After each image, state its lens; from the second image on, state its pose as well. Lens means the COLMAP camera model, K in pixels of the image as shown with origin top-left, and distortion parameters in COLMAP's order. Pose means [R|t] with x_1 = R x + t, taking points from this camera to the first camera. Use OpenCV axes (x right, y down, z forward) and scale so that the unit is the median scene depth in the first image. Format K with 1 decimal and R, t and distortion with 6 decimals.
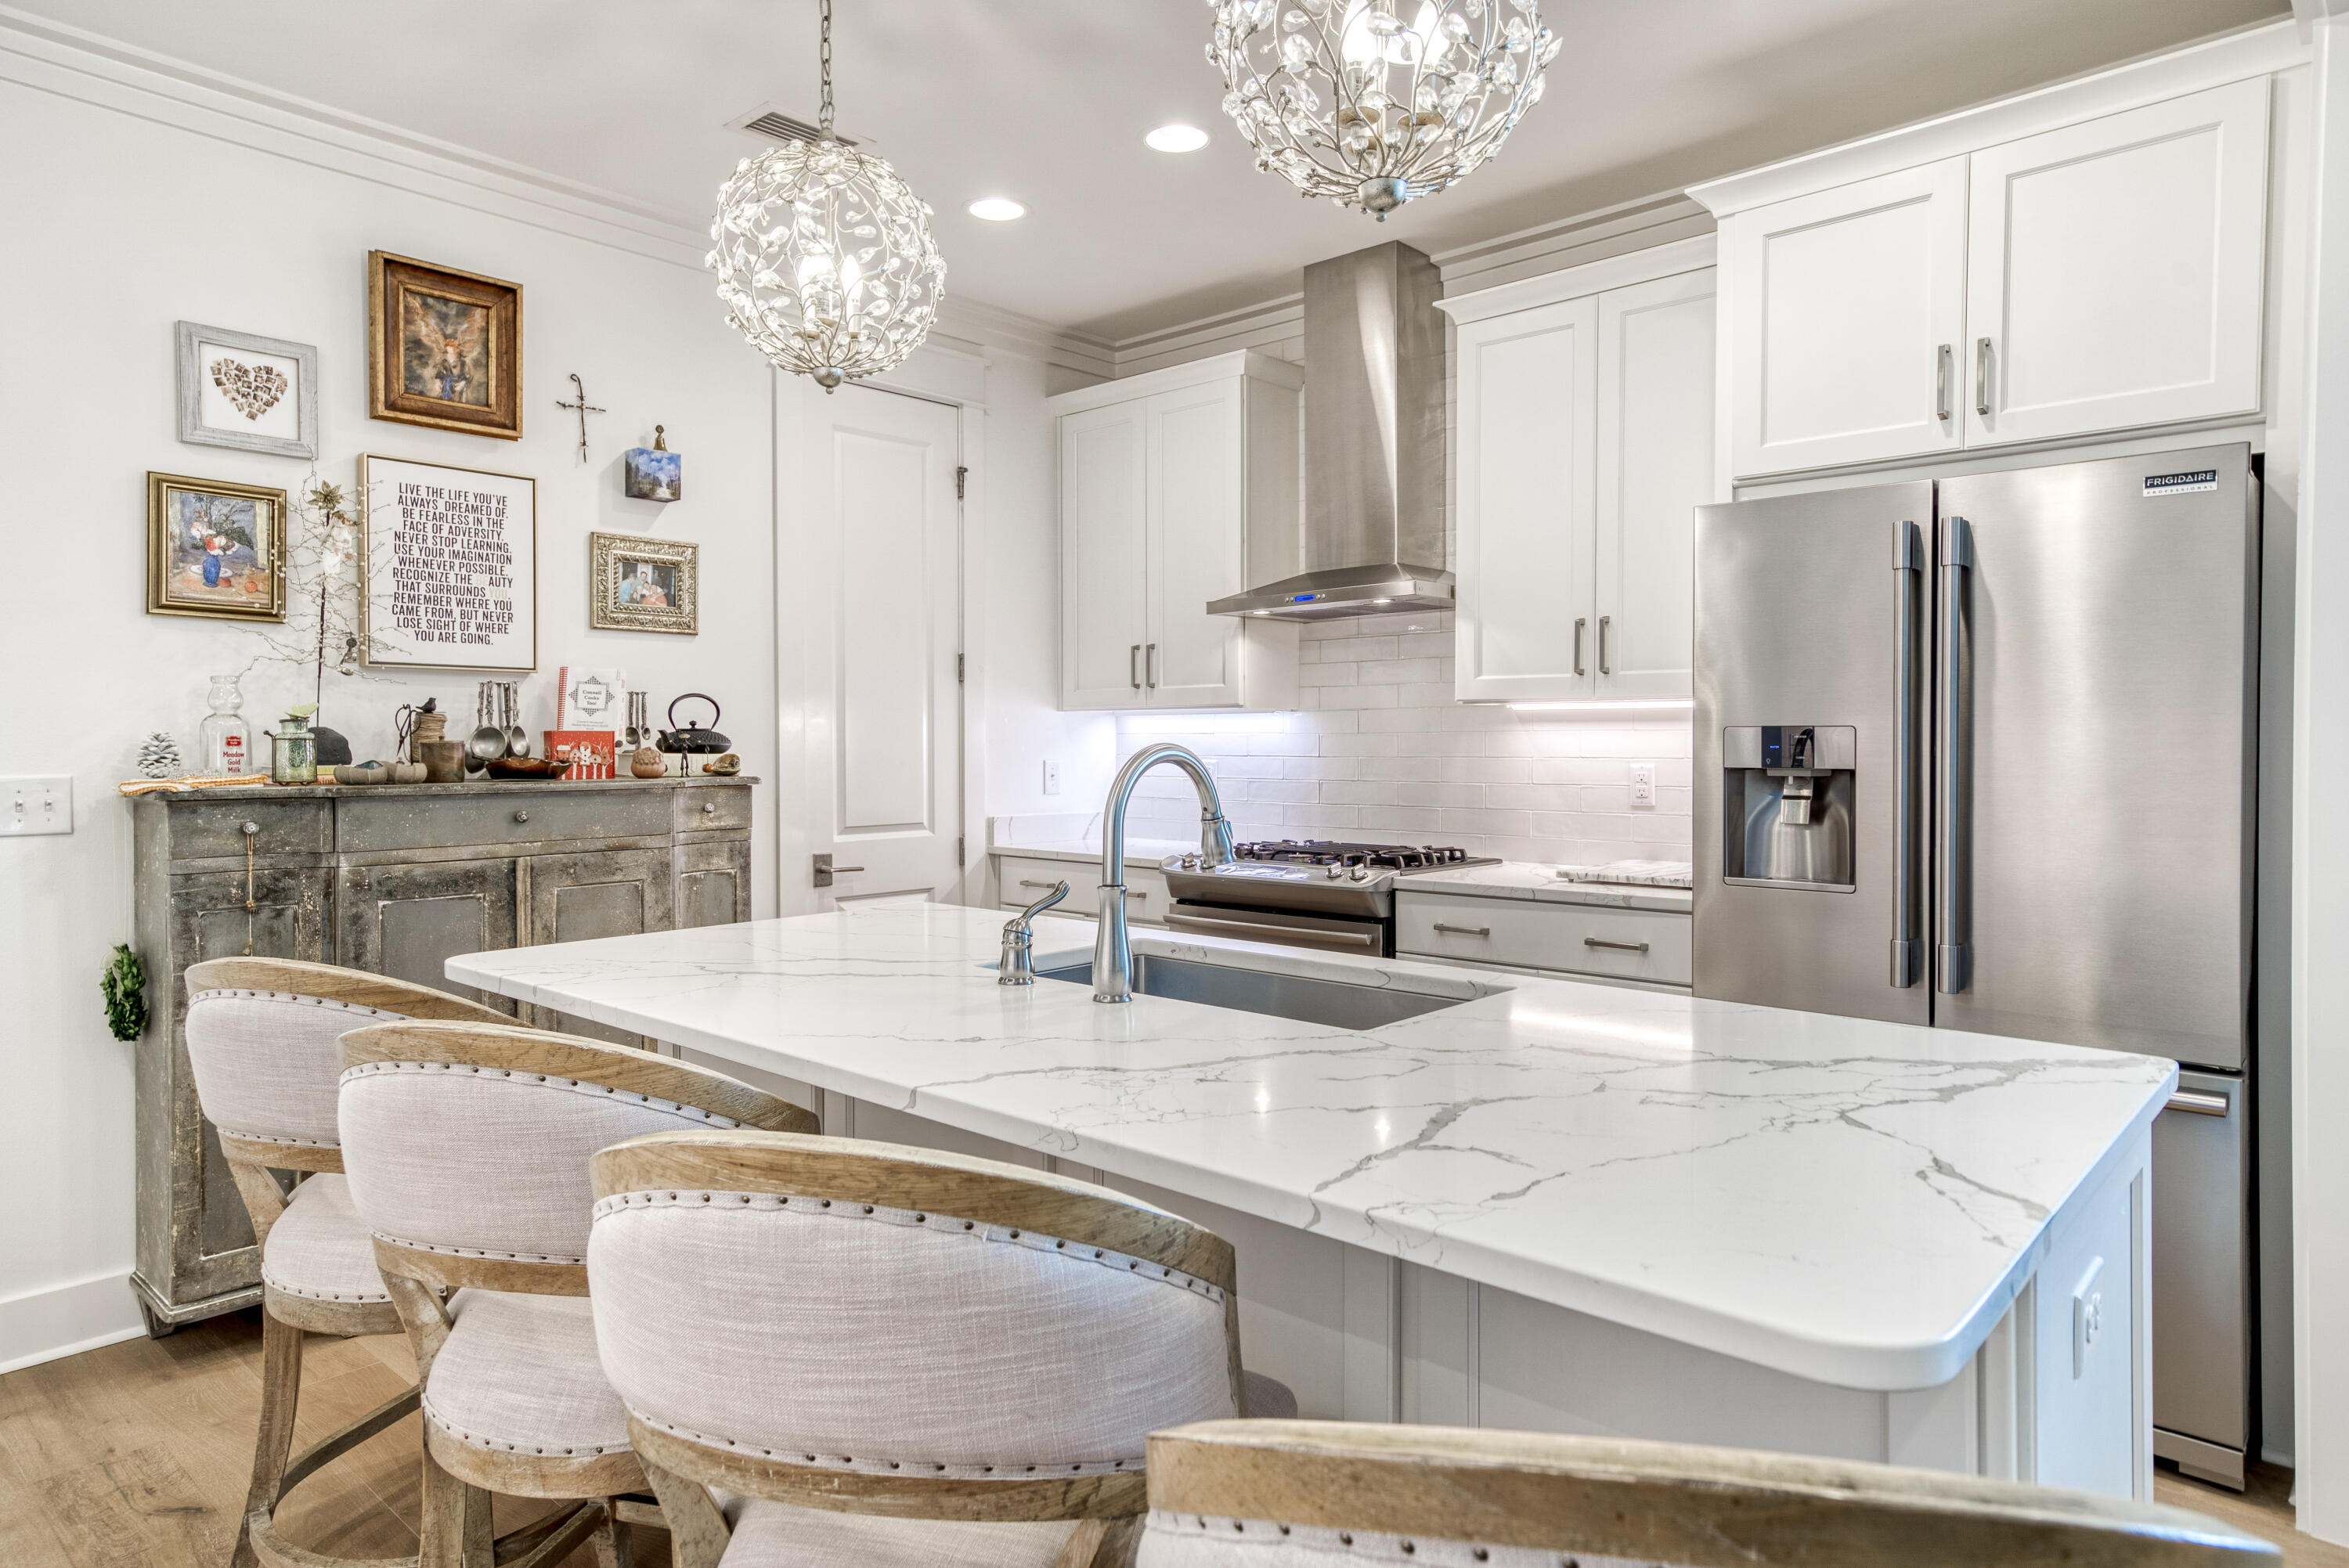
lens RADIAL K [[1388.0, 0, 1193.4], [0, 1388.0, 758.5], [0, 0, 1]] dist [0.017266, 0.005491]
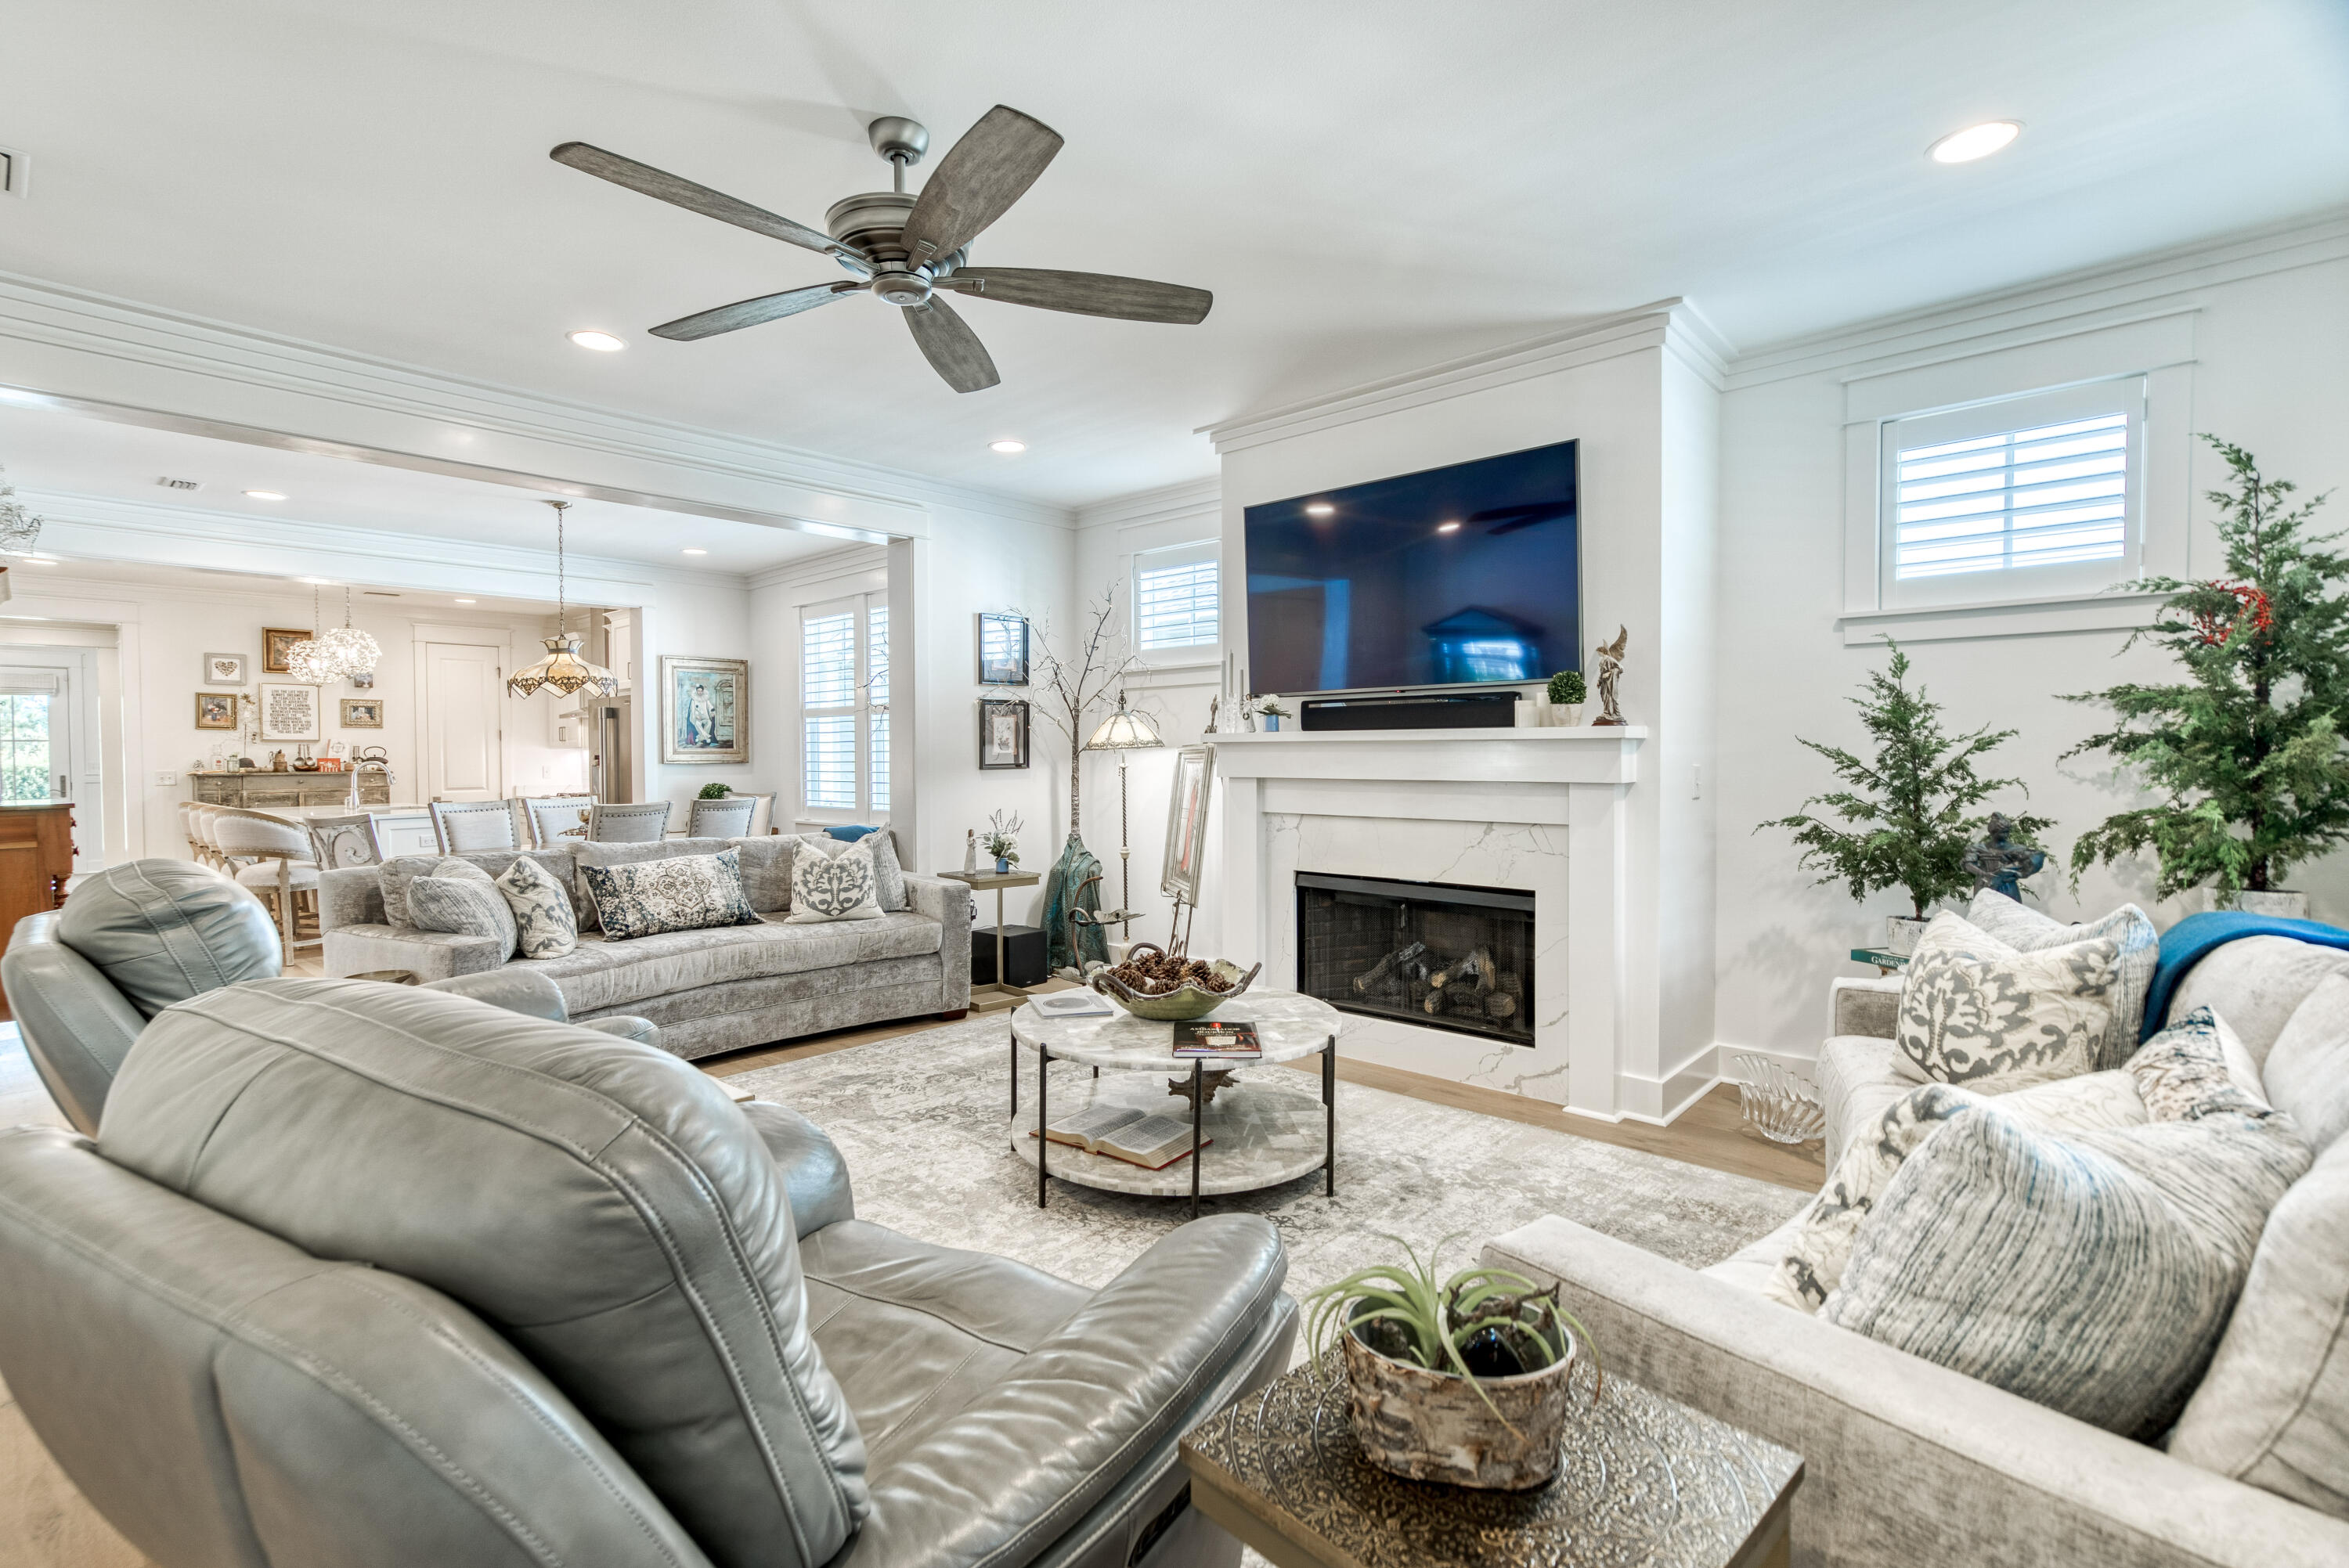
lens RADIAL K [[1082.4, 0, 1192.5], [0, 1082.4, 773.6], [0, 0, 1]] dist [-0.000475, 0.003710]
pose [[0.999984, -0.005528, -0.001009, 1.864889], [0.005529, 0.999984, 0.001113, 0.030299], [0.001003, -0.001118, 0.999999, -1.851244]]
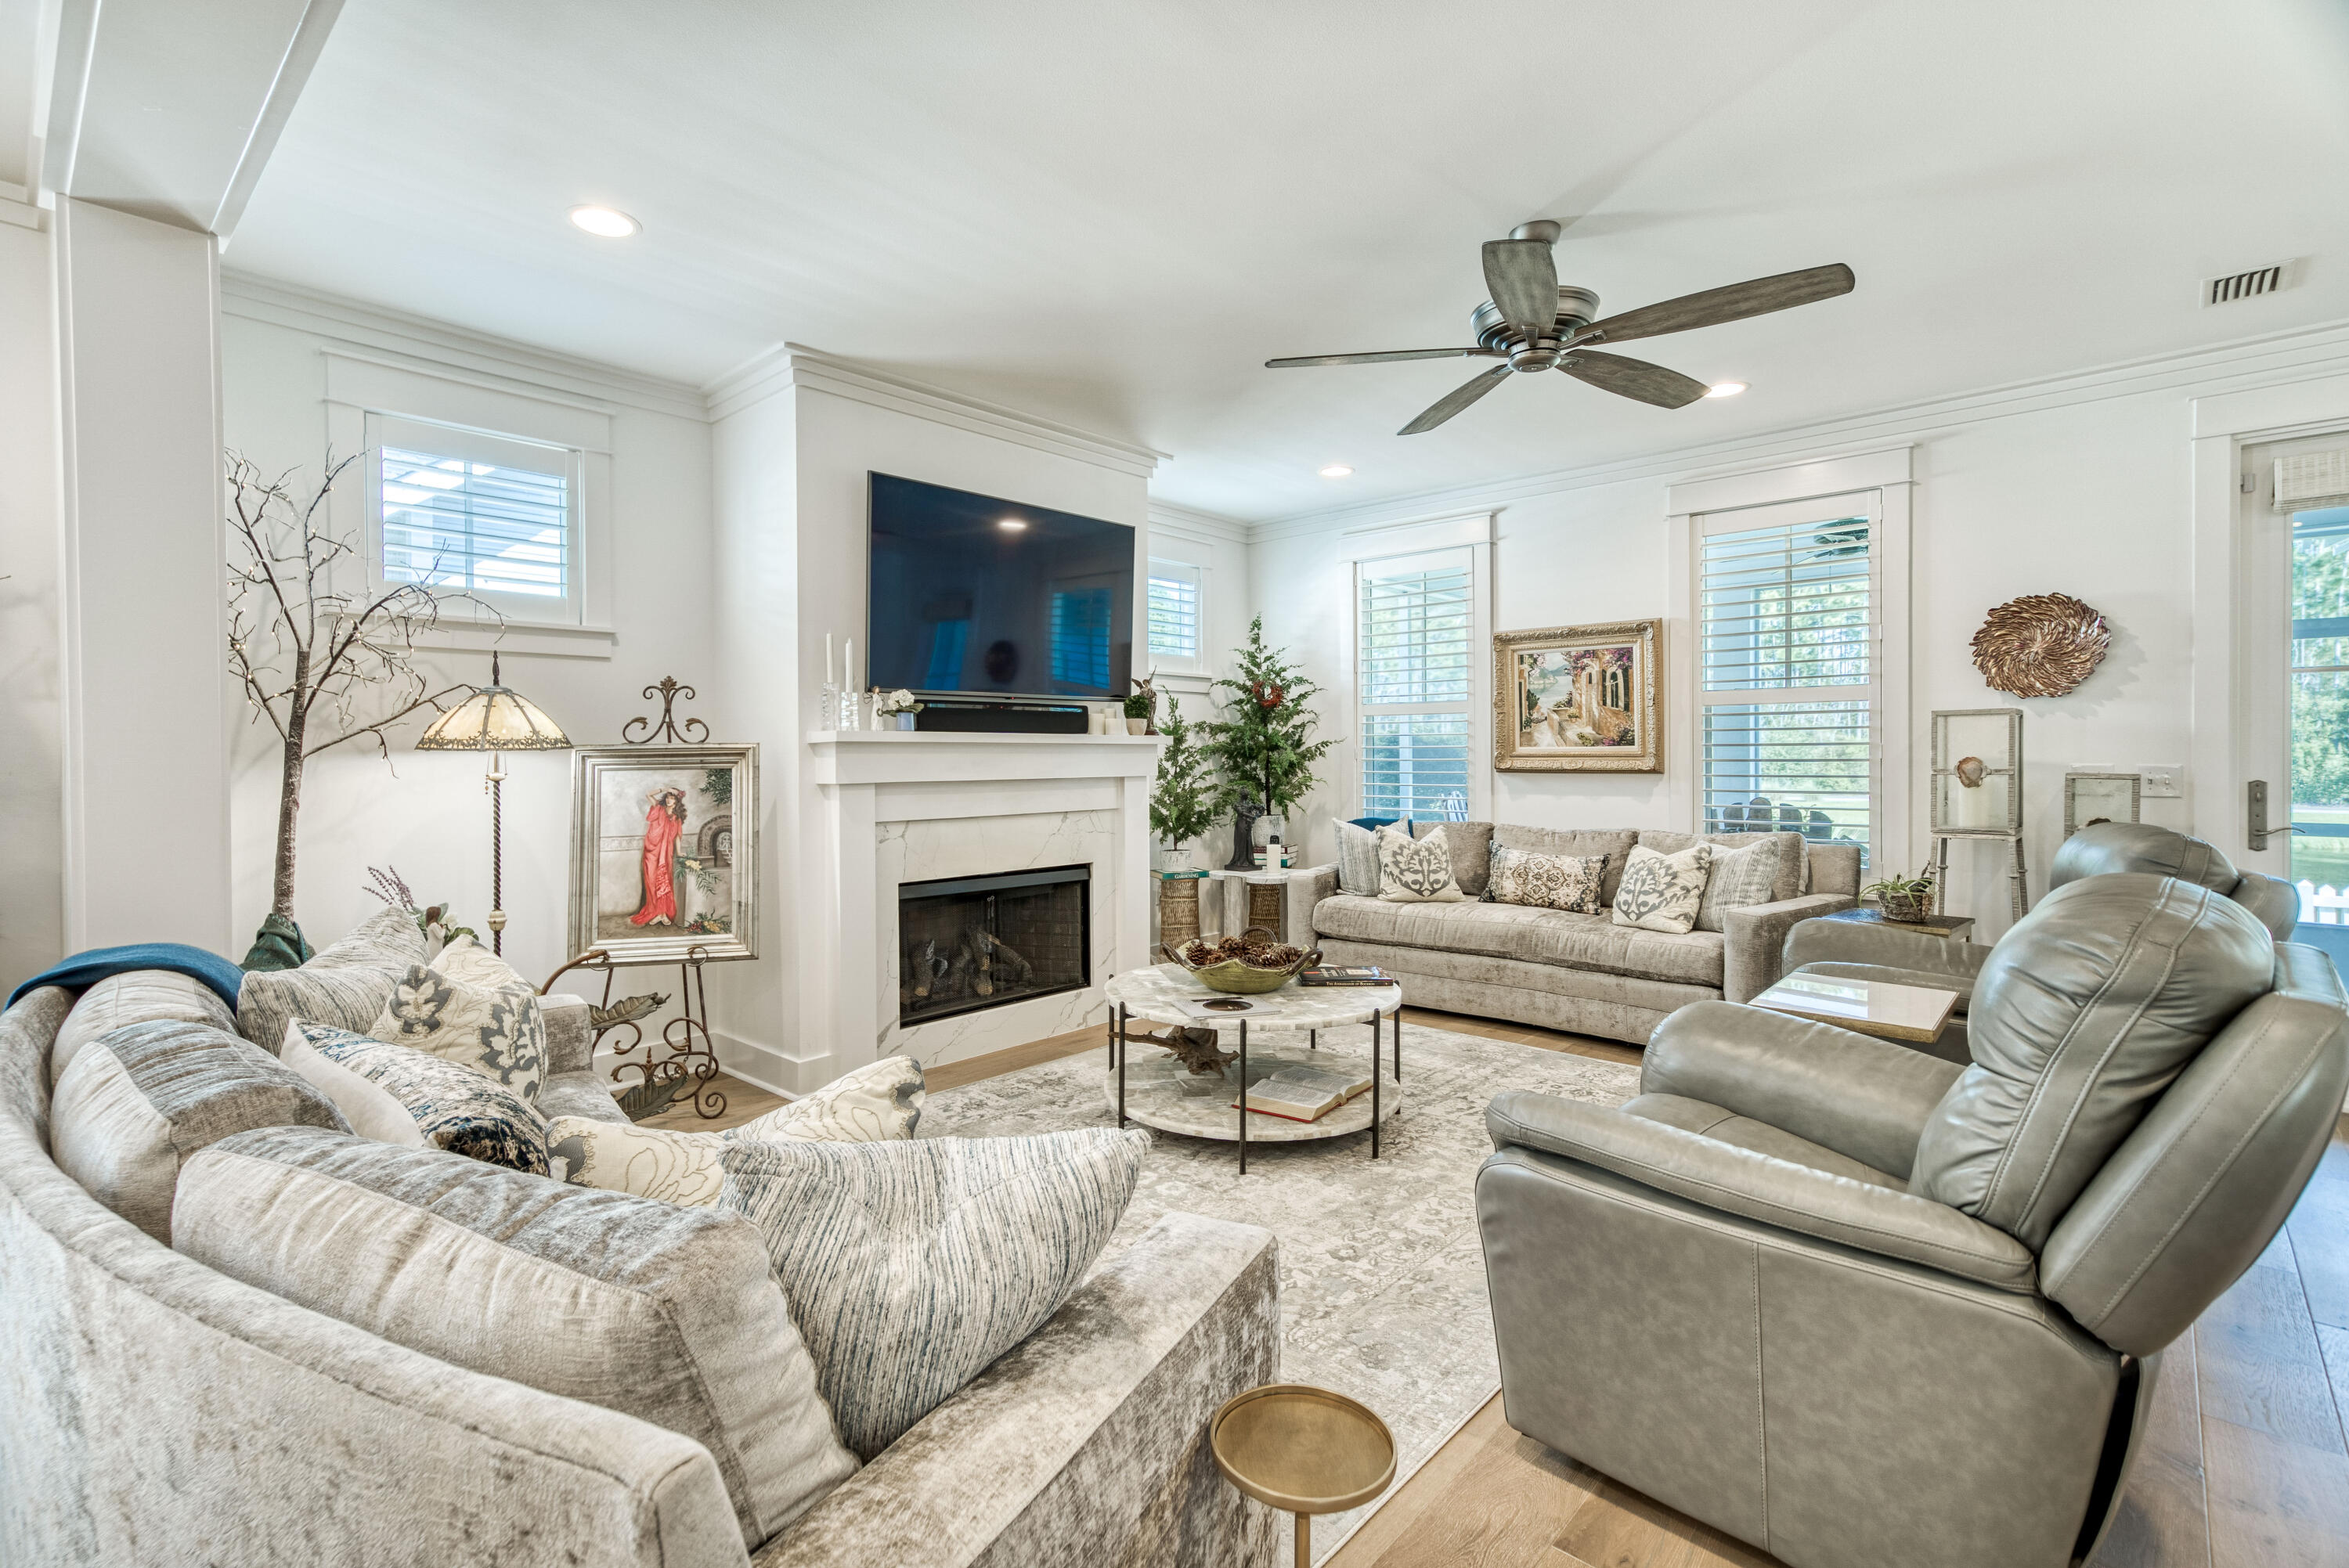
lens RADIAL K [[1082.4, 0, 1116.2], [0, 1082.4, 765.4], [0, 0, 1]] dist [-0.000475, 0.003710]
pose [[0.029278, -0.006922, 0.999547, 0.660878], [0.021299, 0.999753, 0.006300, 0.015916], [-0.999344, 0.021105, 0.029418, -0.681473]]
